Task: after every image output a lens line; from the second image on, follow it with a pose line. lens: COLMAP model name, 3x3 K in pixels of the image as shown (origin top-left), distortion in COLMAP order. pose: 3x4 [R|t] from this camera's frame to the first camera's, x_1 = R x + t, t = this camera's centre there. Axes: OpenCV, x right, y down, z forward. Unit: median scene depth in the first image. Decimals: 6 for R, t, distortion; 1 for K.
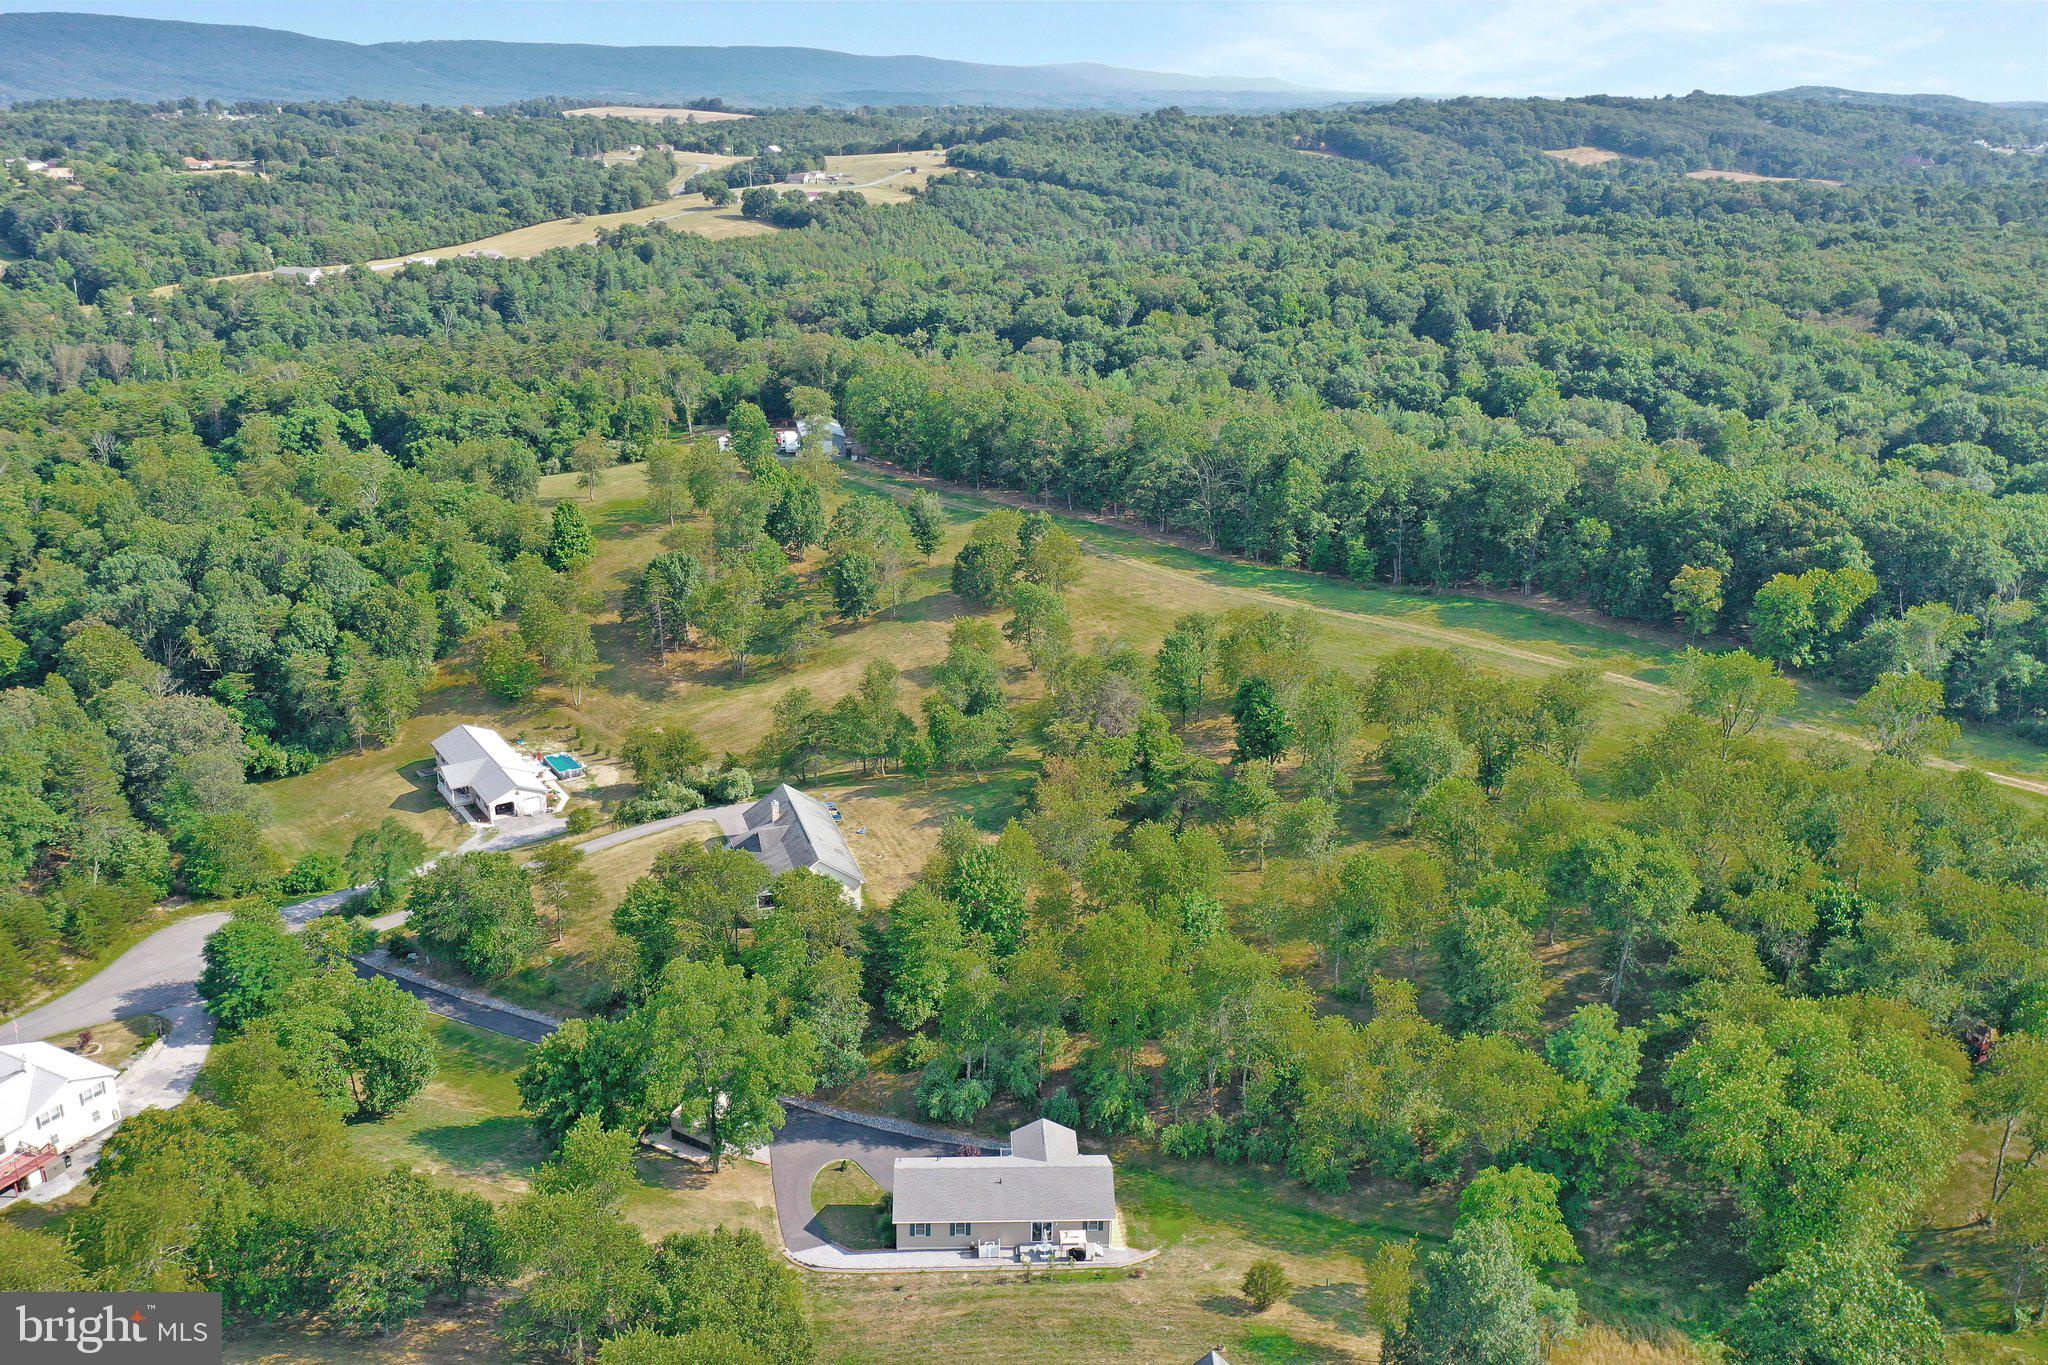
lens RADIAL K [[1630.1, 0, 1021.9], [0, 1630.1, 686.9], [0, 0, 1]] dist [-0.010605, 0.018907]
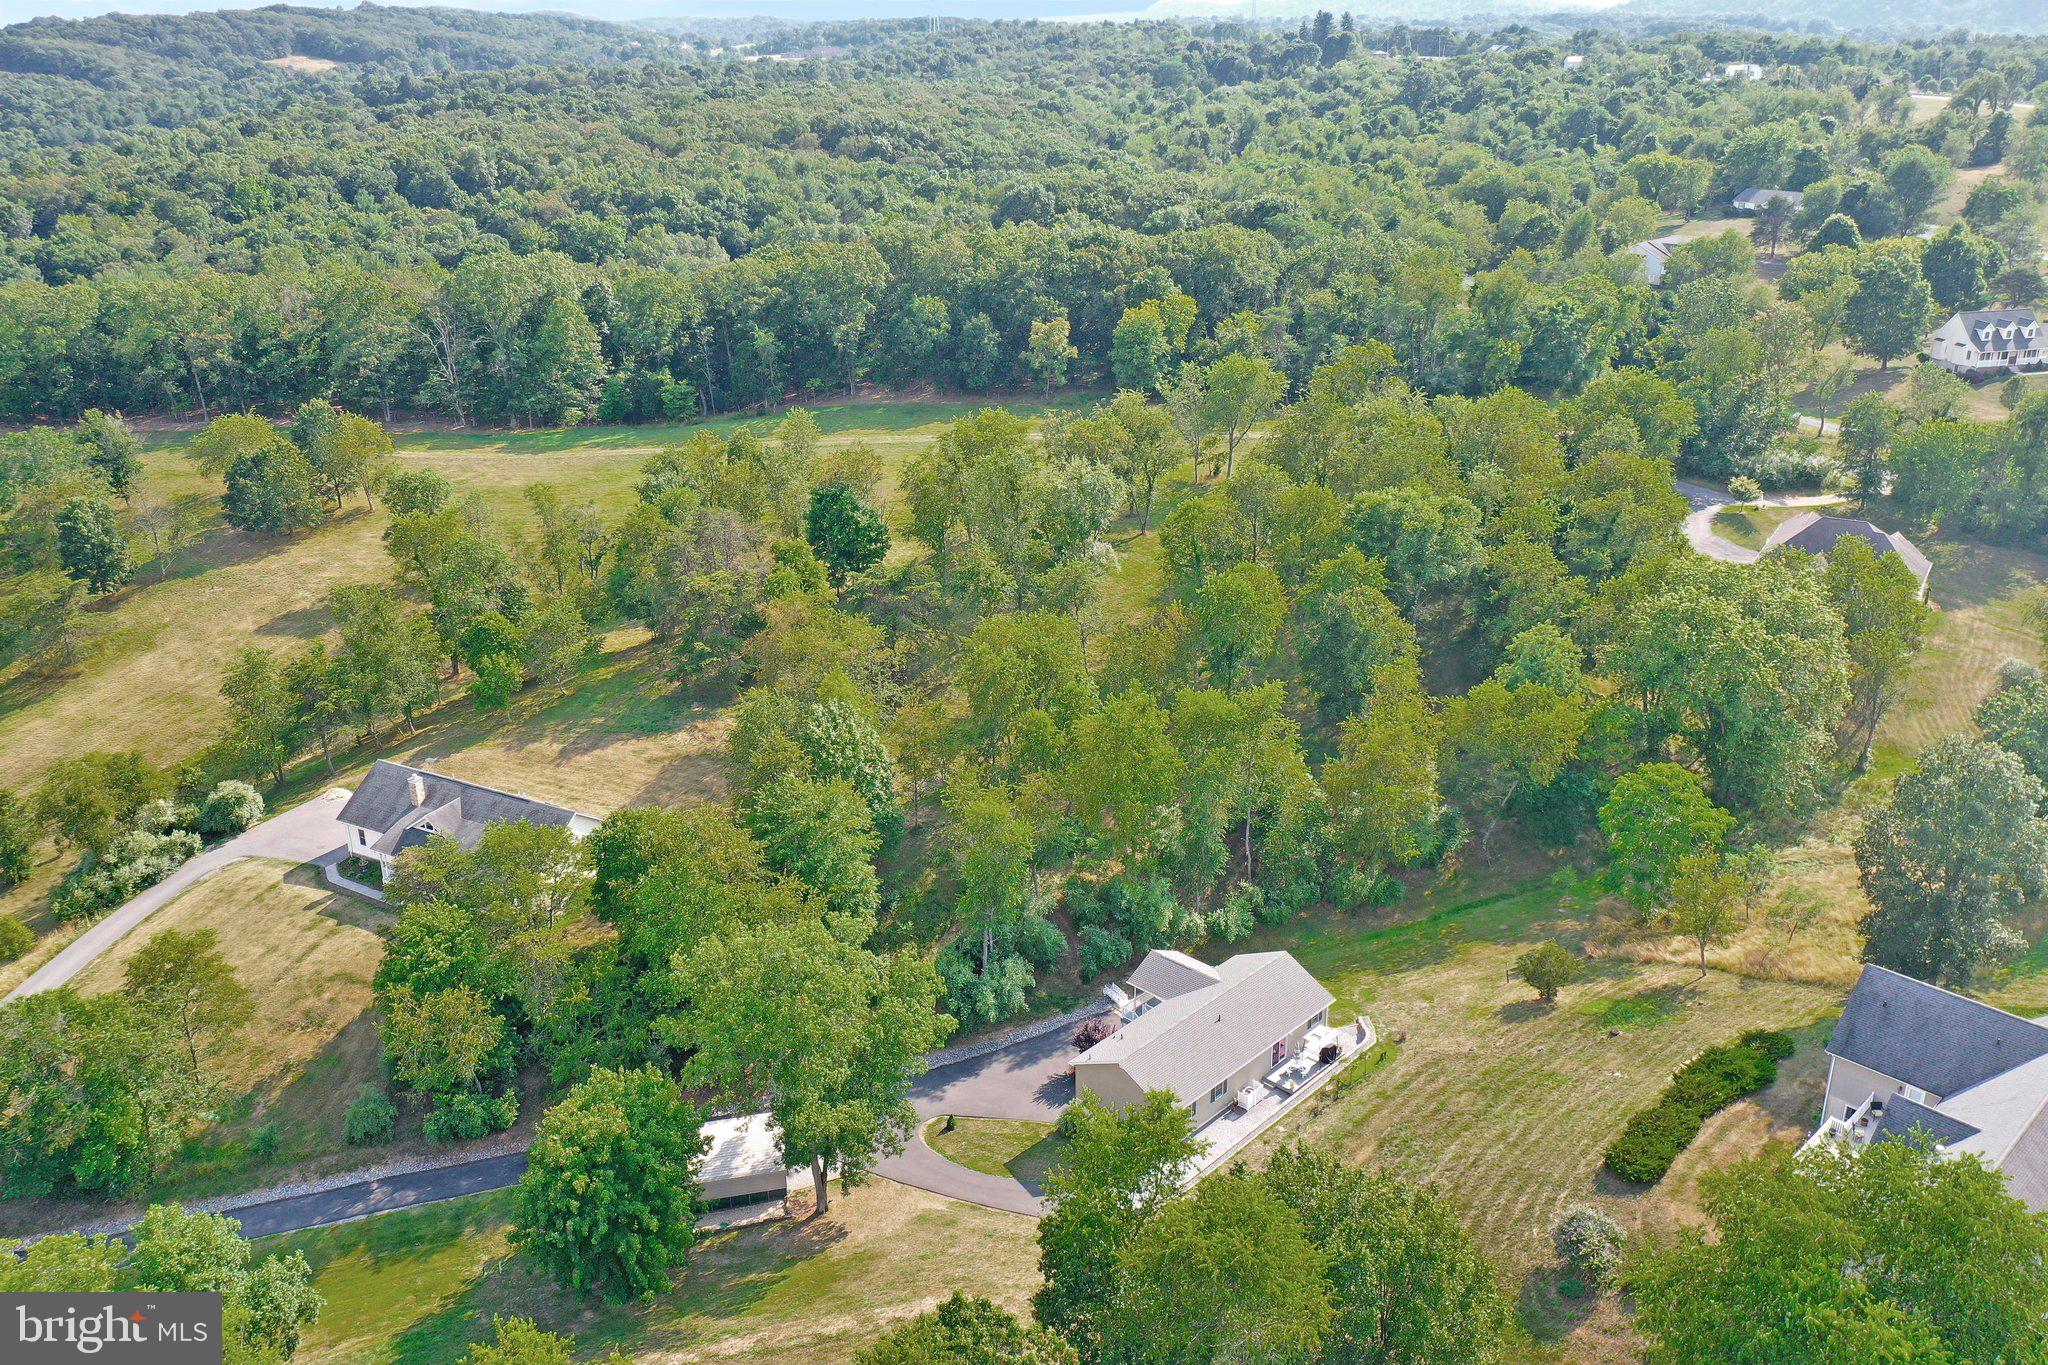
lens RADIAL K [[1630.1, 0, 1023.6], [0, 1630.1, 677.4], [0, 0, 1]] dist [-0.010605, 0.018907]
pose [[0.727436, -0.278908, 0.626935, -0.273463], [0.256976, 0.957906, 0.127978, 0.006112], [-0.636239, 0.068012, 0.768488, 0.214804]]
